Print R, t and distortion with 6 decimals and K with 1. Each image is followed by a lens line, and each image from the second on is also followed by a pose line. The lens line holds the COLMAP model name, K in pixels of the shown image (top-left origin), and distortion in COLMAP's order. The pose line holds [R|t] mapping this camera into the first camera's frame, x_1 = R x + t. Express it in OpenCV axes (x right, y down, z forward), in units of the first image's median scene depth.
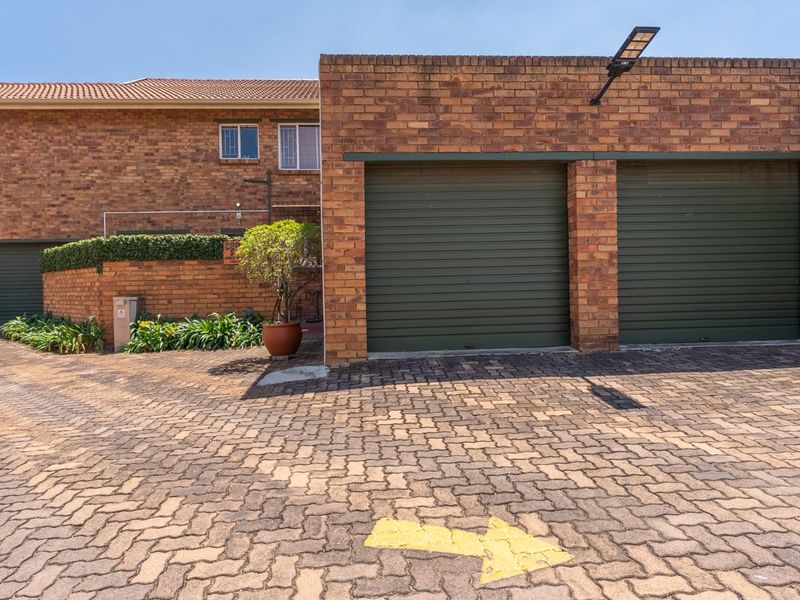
lens RADIAL K [[498.6, 0, 399.9], [0, 498.6, 268.9], [0, 0, 1]] dist [-0.000958, 0.000673]
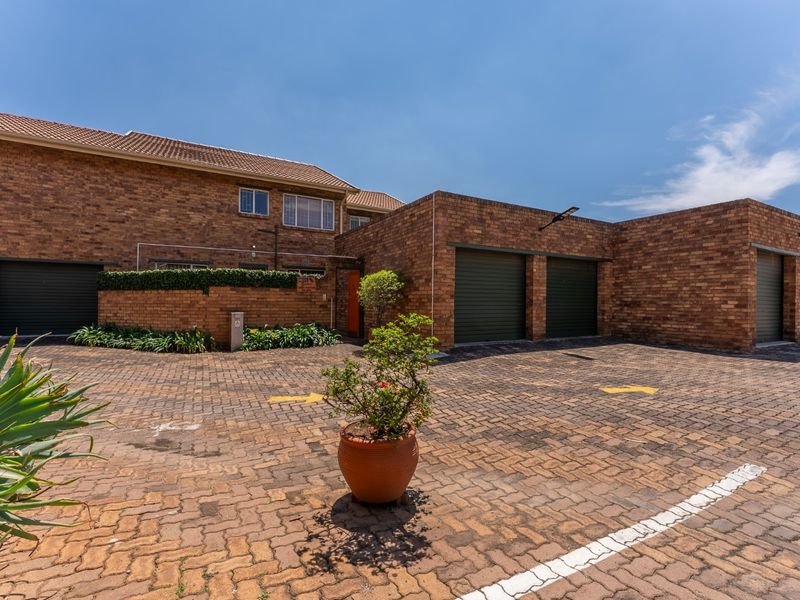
lens RADIAL K [[364.6, 0, 397.4], [0, 364.6, 281.7], [0, 0, 1]] dist [-0.001476, -0.000261]
pose [[0.908023, 0.051898, 0.415694, -0.377966], [-0.037674, 0.998392, -0.042353, -0.002754], [-0.417224, 0.022797, 0.908518, -0.095354]]
